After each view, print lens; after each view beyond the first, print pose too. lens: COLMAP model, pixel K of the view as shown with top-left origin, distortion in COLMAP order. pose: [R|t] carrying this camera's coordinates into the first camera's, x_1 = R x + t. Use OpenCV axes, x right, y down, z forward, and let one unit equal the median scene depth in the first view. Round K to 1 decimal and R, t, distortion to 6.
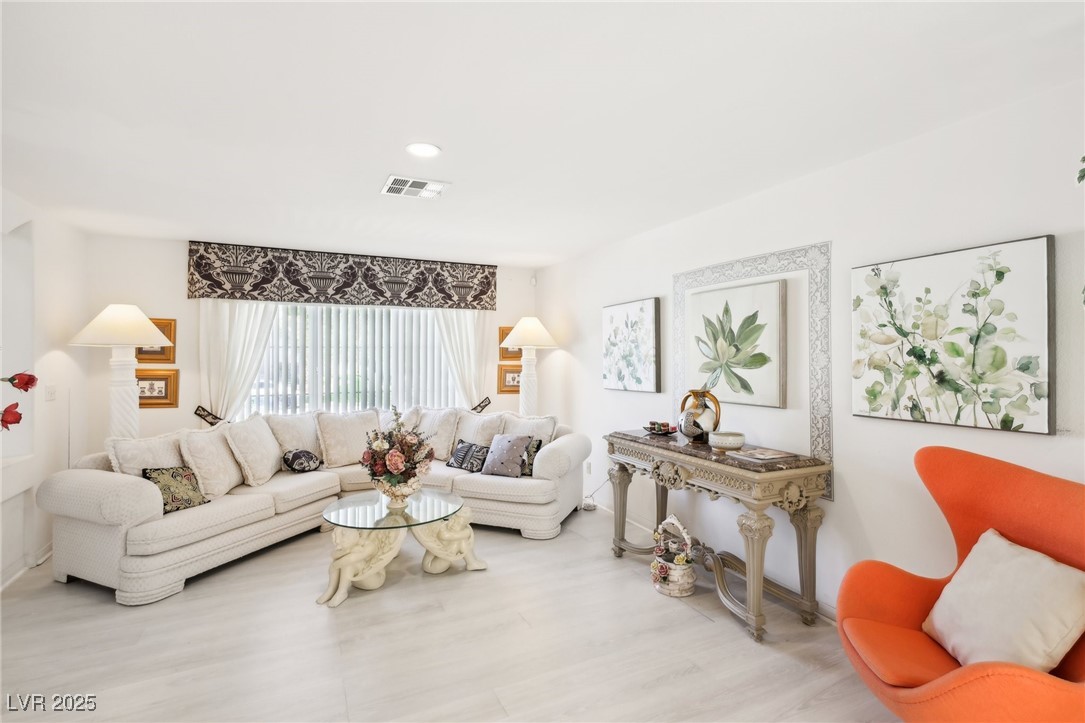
lens RADIAL K [[511.2, 0, 542.6], [0, 511.2, 359.1], [0, 0, 1]] dist [-0.001291, 0.005944]
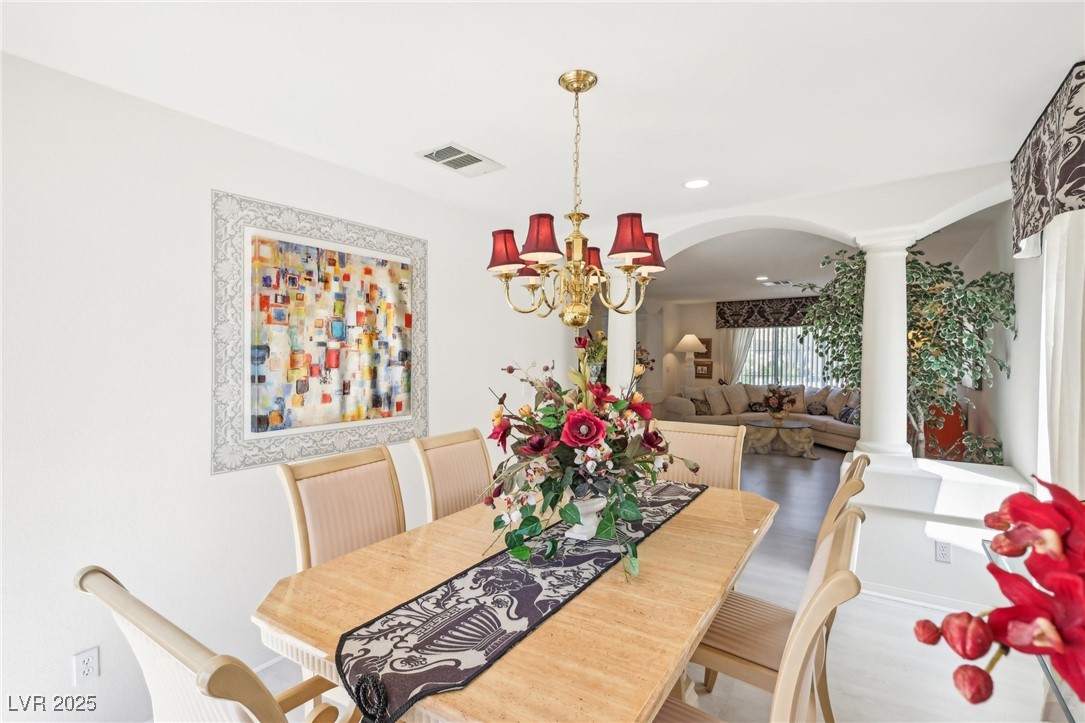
lens RADIAL K [[511.2, 0, 545.4], [0, 511.2, 371.3], [0, 0, 1]] dist [-0.001291, 0.005944]
pose [[0.505755, 0.025709, -0.862294, 0.917967], [-0.004337, 0.999619, 0.027260, 0.005662], [0.862666, -0.010047, 0.505674, -0.812430]]
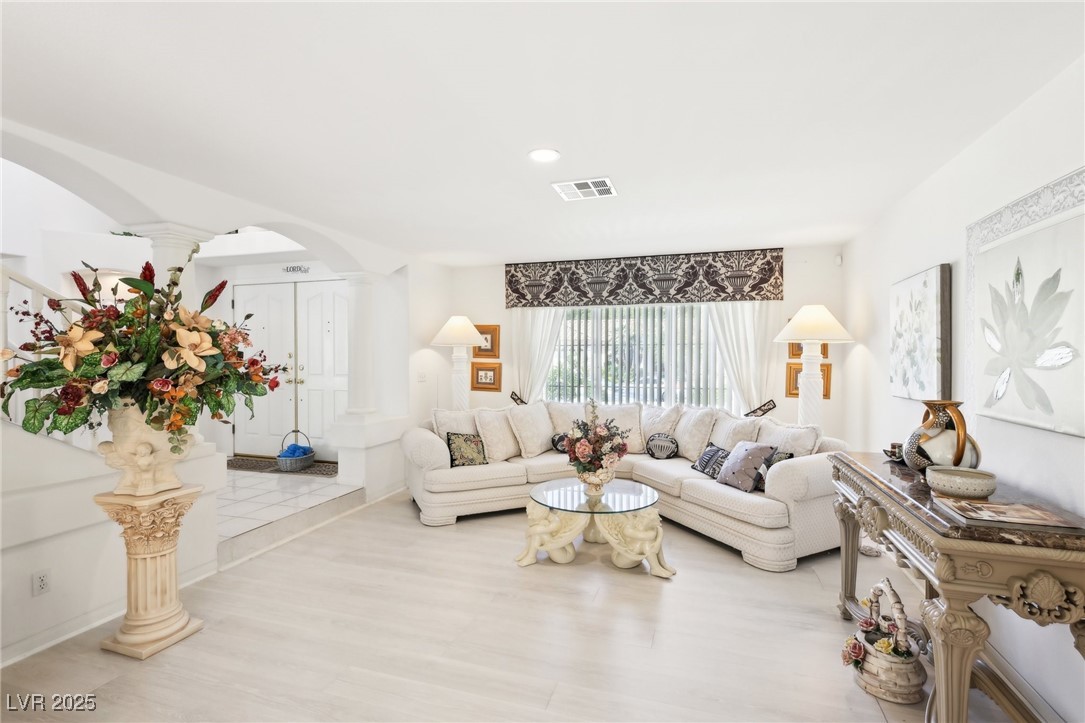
lens RADIAL K [[511.2, 0, 533.2], [0, 511.2, 361.0], [0, 0, 1]] dist [-0.001291, 0.005944]
pose [[0.716653, 0.008765, -0.697375, 0.300670], [-0.005764, 0.999961, 0.006644, 0.006452], [0.697406, -0.000742, 0.716676, 0.130920]]
